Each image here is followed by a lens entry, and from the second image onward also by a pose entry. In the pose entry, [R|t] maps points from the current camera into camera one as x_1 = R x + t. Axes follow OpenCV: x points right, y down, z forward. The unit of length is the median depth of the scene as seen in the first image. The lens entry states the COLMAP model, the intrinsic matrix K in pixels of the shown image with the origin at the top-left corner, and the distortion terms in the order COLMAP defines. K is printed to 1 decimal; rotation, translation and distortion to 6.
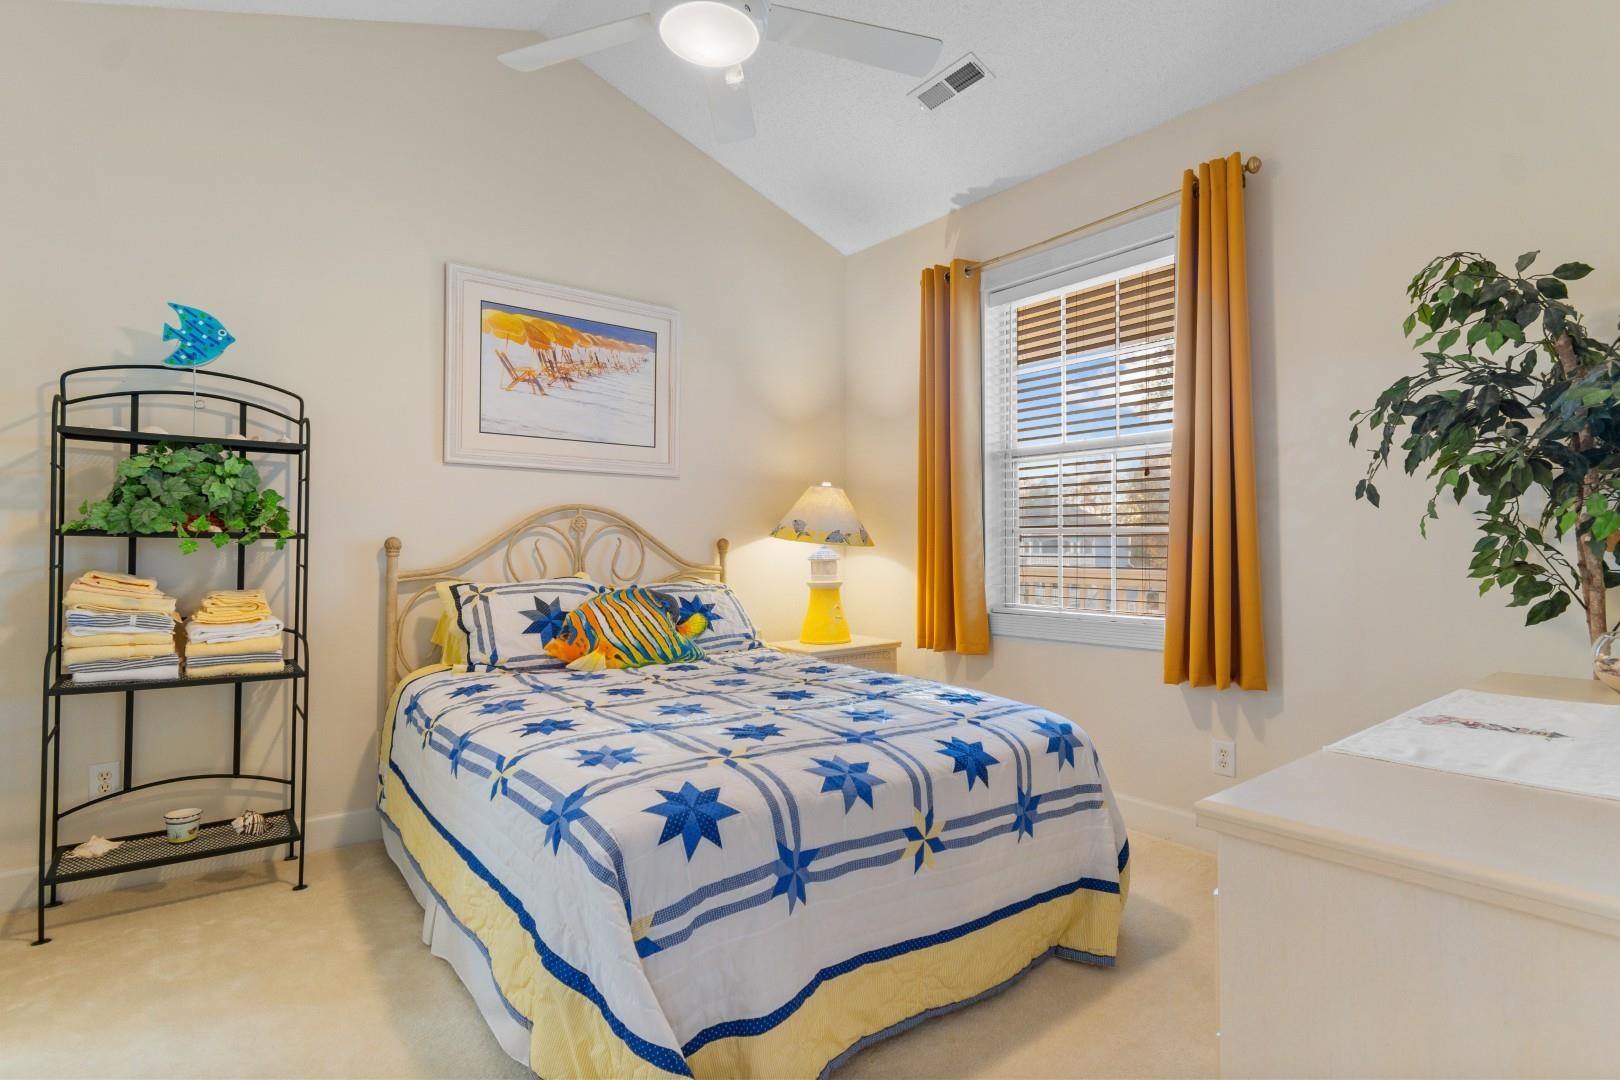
lens RADIAL K [[782.0, 0, 810.0], [0, 782.0, 540.0], [0, 0, 1]] dist [0.021092, -0.014484]
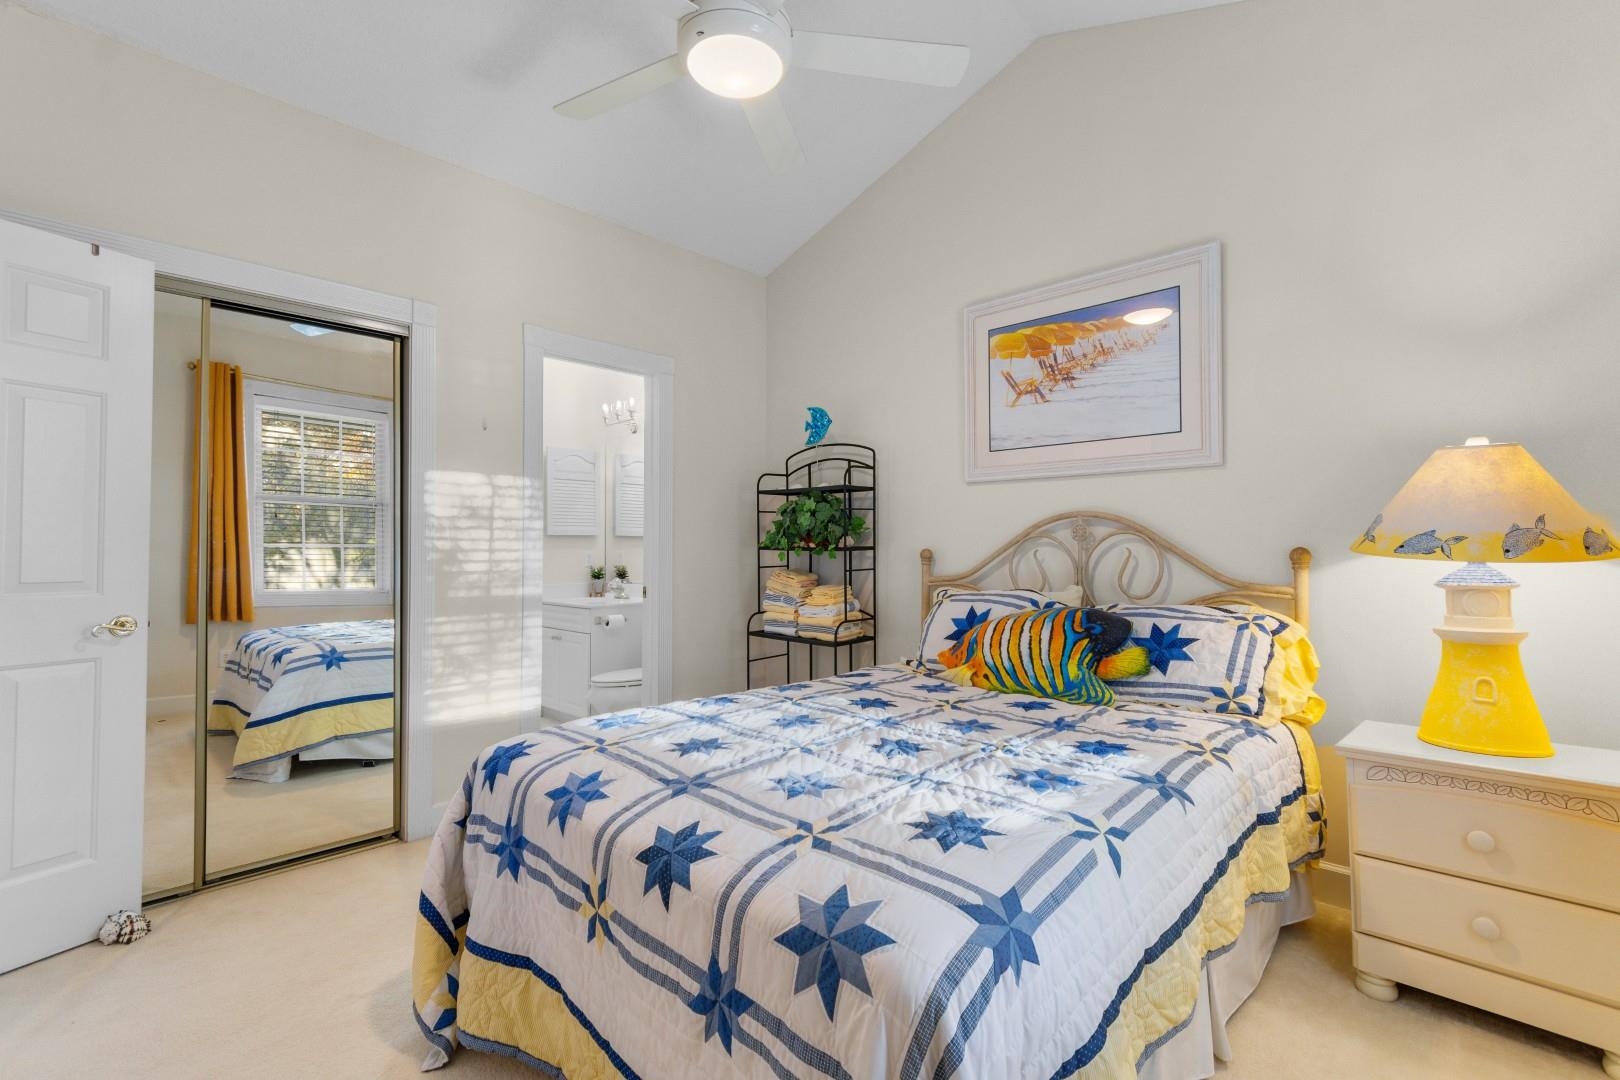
lens RADIAL K [[711.4, 0, 811.2], [0, 711.4, 536.9], [0, 0, 1]] dist [0.002907, -0.001244]
pose [[0.166140, -0.021542, -0.985867, 0.504414], [0.004859, 0.999767, -0.021027, 0.000112], [0.986090, -0.001296, 0.166206, 0.592431]]
